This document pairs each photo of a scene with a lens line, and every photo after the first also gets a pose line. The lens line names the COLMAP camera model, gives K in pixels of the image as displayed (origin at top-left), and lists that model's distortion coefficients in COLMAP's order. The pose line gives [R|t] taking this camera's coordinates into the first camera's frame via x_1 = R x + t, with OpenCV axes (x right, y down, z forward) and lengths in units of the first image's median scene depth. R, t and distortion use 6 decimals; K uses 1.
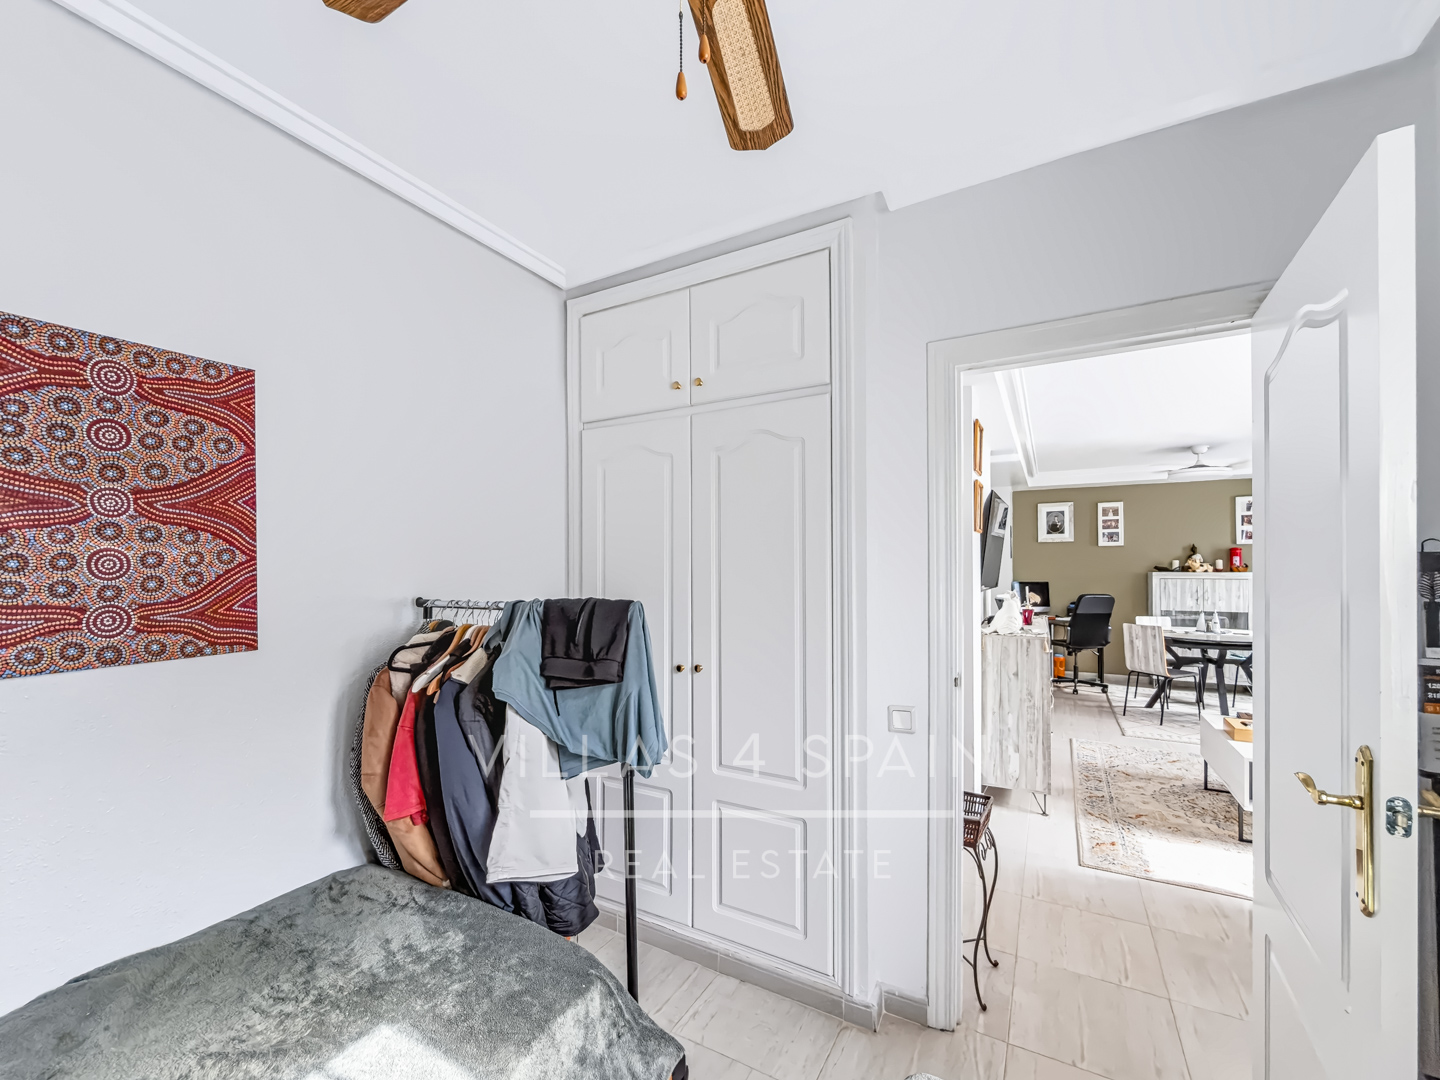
lens RADIAL K [[588.0, 0, 717.9], [0, 588.0, 554.4], [0, 0, 1]] dist [-0.001991, 0.000256]
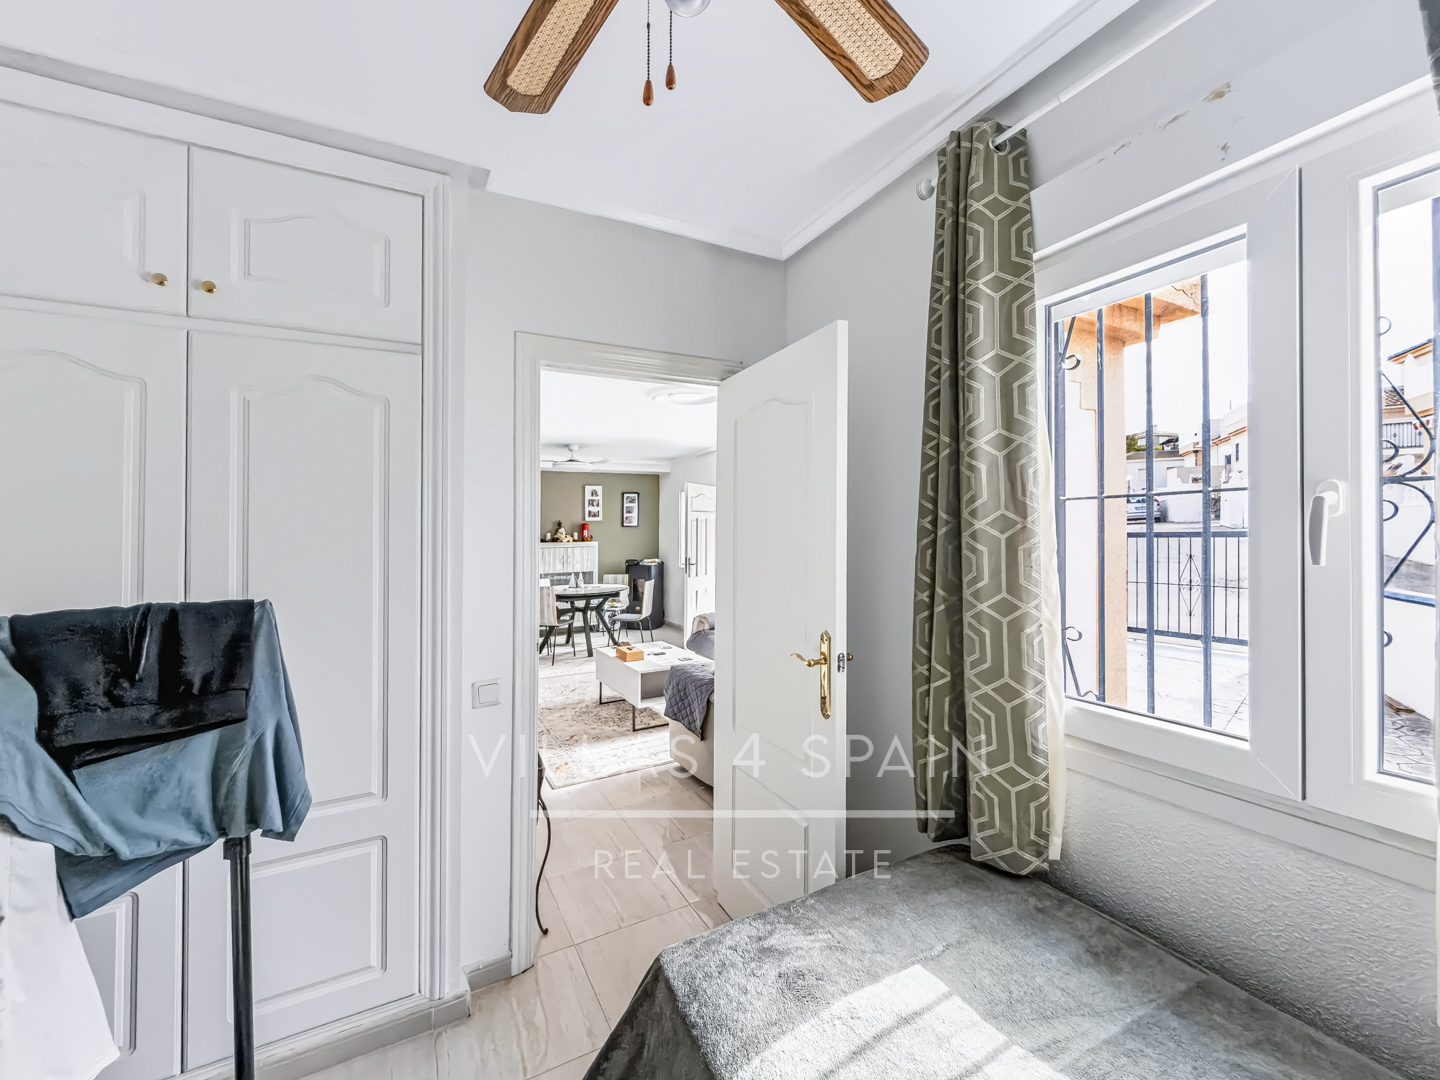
lens RADIAL K [[588.0, 0, 711.1], [0, 588.0, 527.6], [0, 0, 1]] dist [-0.001991, 0.000256]
pose [[0.540640, 0.000897, 0.841253, -0.426242], [-0.001015, 0.999999, -0.000414, -0.007424], [-0.841253, -0.000630, 0.540641, 0.160286]]
